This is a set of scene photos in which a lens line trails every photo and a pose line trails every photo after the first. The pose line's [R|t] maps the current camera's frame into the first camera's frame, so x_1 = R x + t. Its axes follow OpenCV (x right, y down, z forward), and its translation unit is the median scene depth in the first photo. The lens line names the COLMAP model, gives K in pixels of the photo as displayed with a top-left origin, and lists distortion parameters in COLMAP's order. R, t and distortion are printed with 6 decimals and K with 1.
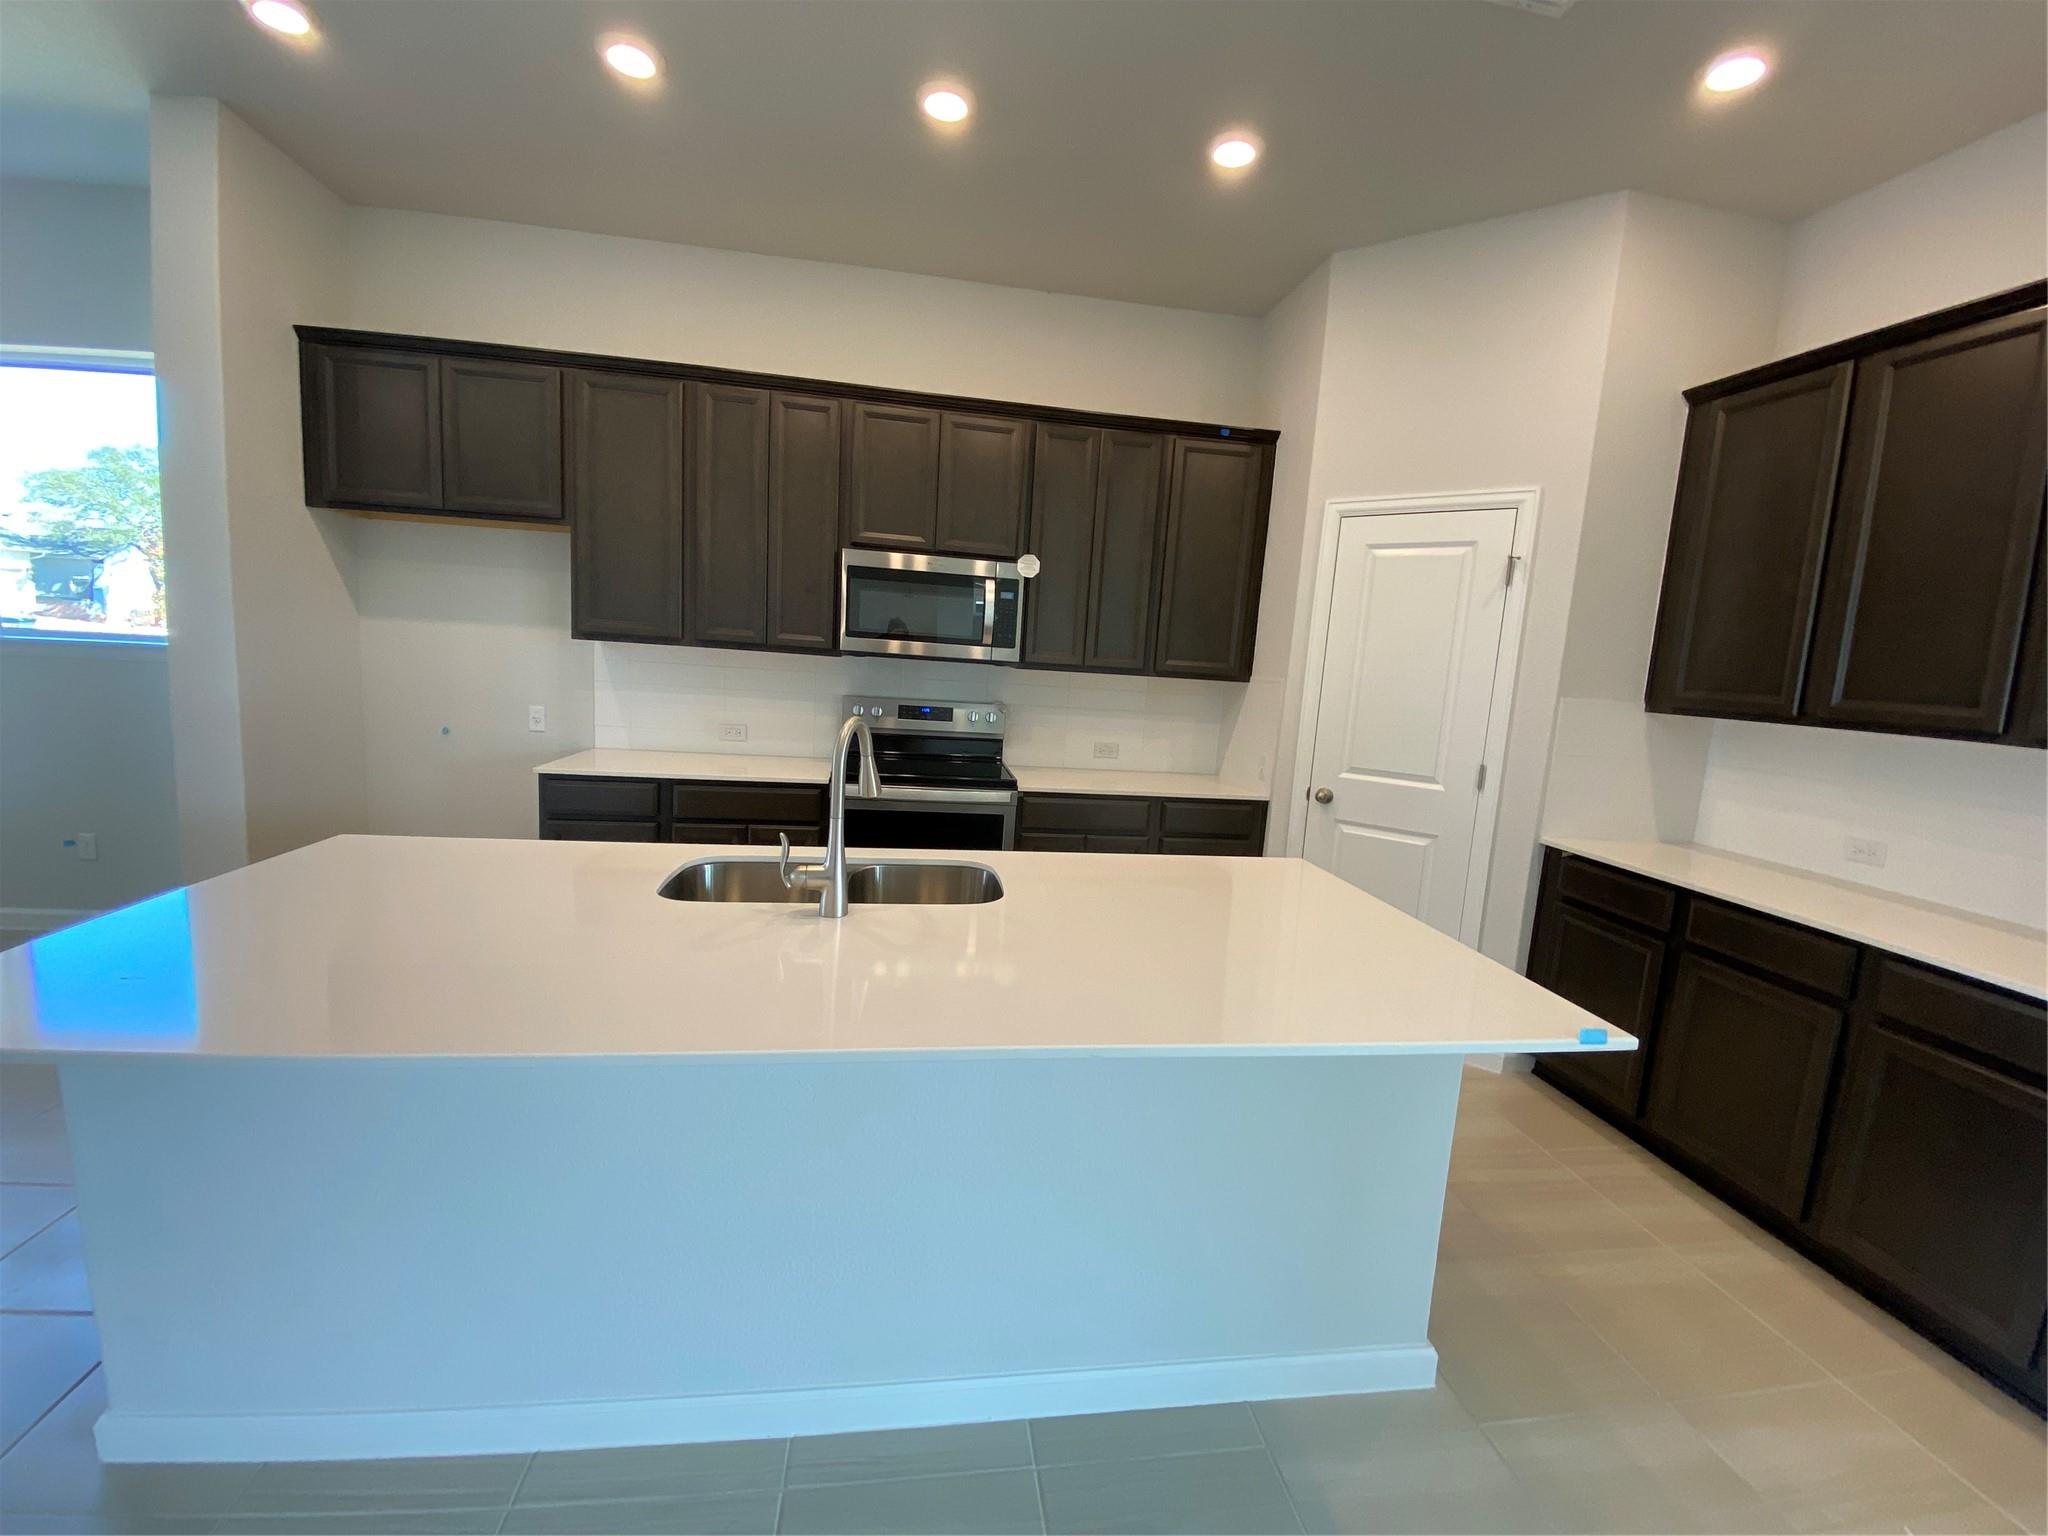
lens RADIAL K [[824.0, 0, 1023.9], [0, 824.0, 773.1], [0, 0, 1]] dist [0.012519, -0.015222]
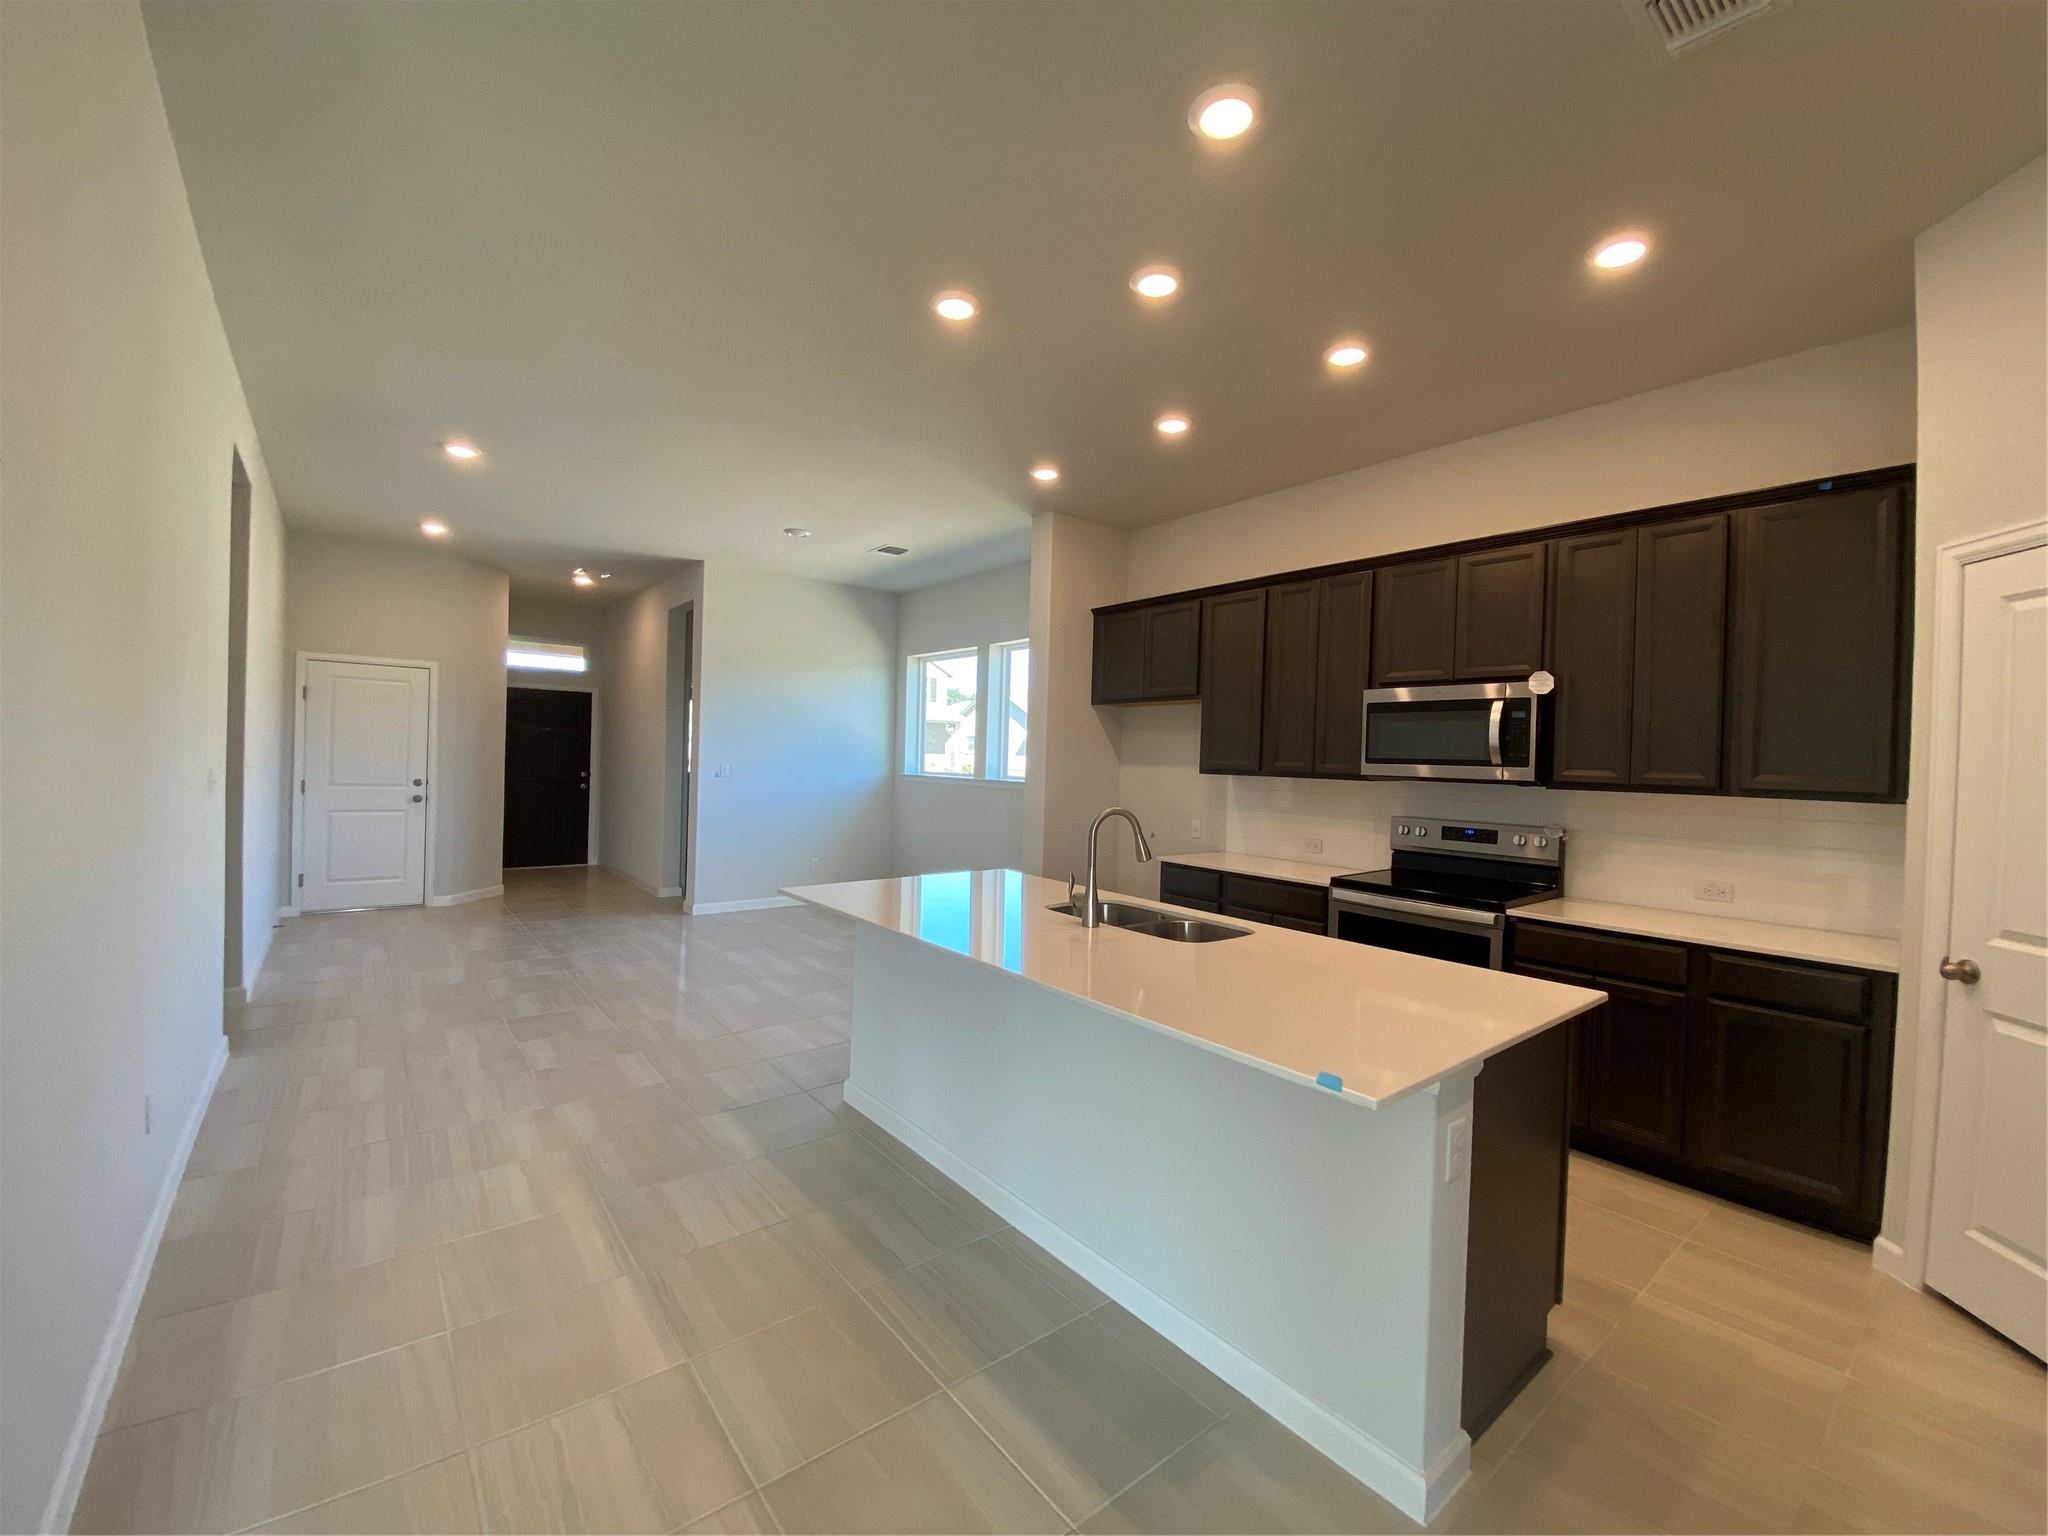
lens RADIAL K [[824.0, 0, 1025.6], [0, 824.0, 771.7], [0, 0, 1]] dist [0.012519, -0.015222]
pose [[0.505773, -0.034920, -0.861960, 0.548622], [-0.116006, 0.987352, -0.108069, 0.027217], [0.854831, 0.154651, 0.495325, 0.016669]]
